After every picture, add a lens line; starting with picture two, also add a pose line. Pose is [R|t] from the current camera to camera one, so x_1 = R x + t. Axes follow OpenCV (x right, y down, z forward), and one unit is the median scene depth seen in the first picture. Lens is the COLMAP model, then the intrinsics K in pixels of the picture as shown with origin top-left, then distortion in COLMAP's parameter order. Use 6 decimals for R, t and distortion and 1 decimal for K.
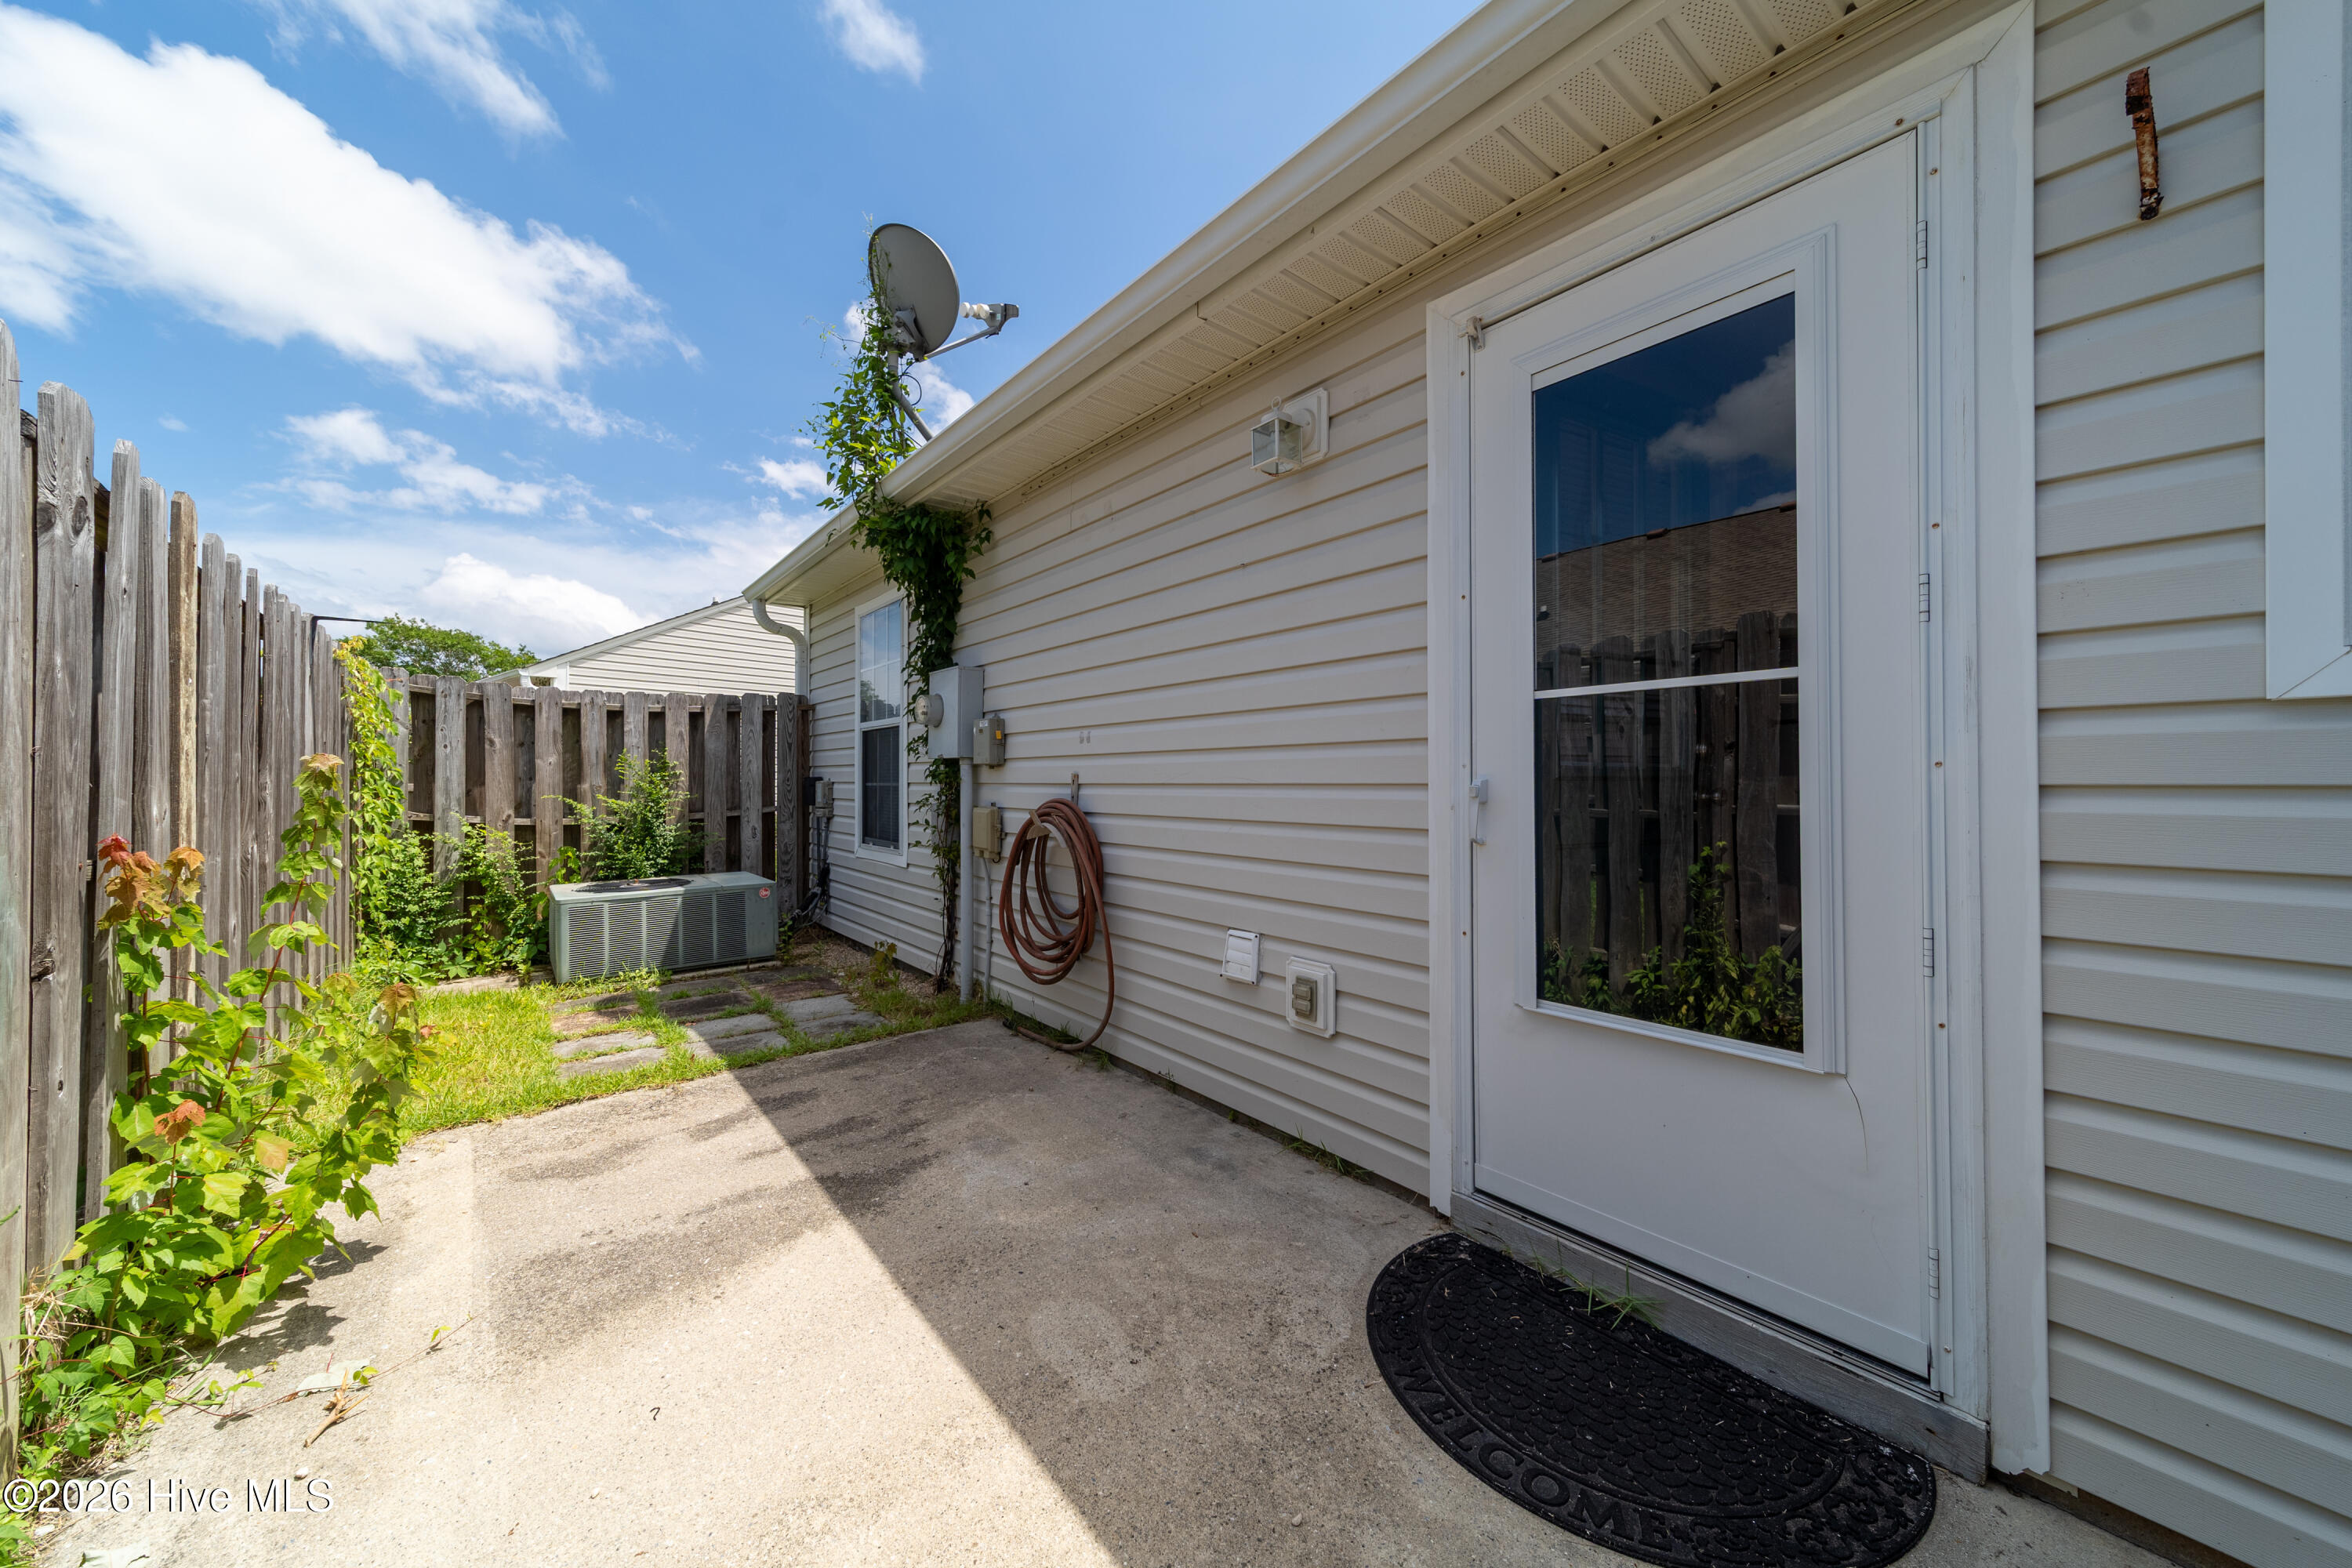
lens RADIAL K [[864.3, 0, 1177.1], [0, 864.3, 775.7], [0, 0, 1]] dist [0.005711, -0.000316]
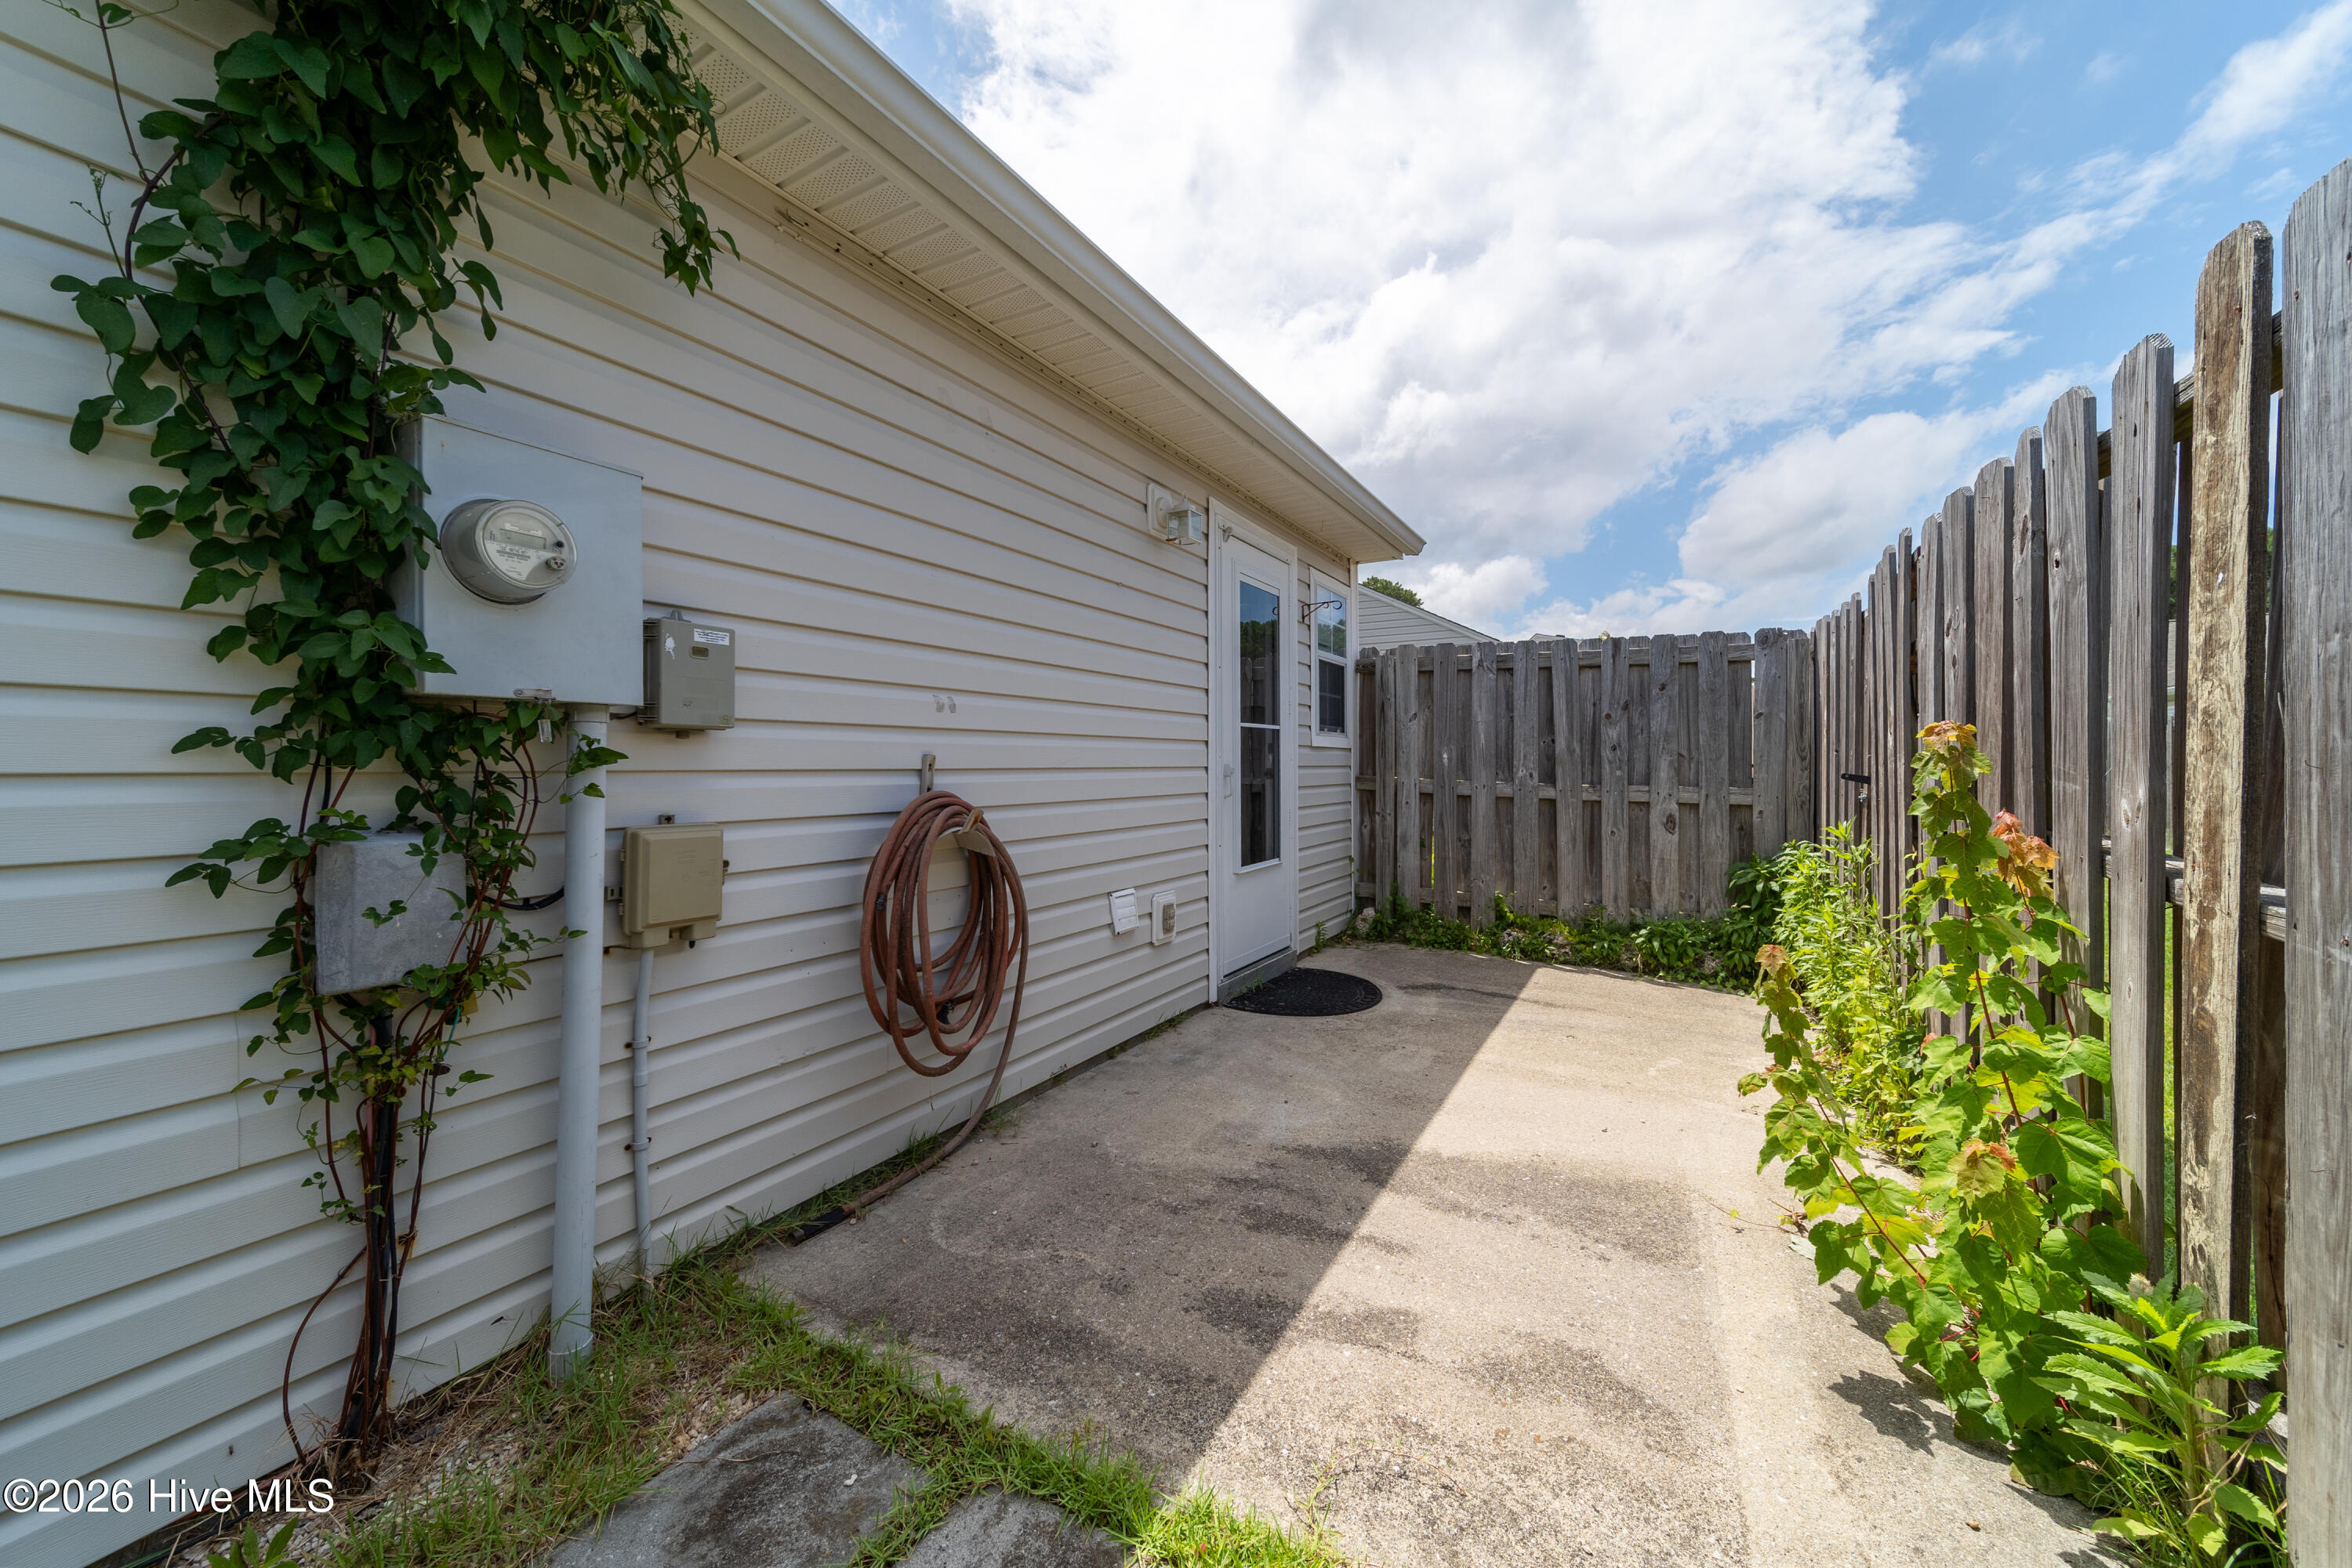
lens RADIAL K [[864.3, 0, 1177.1], [0, 864.3, 775.7], [0, 0, 1]] dist [0.005711, -0.000316]
pose [[-0.374339, -0.010149, 0.927236, -1.058890], [-0.003176, 0.999948, 0.009662, 0.008799], [-0.927286, 0.000672, -0.374352, 1.376469]]
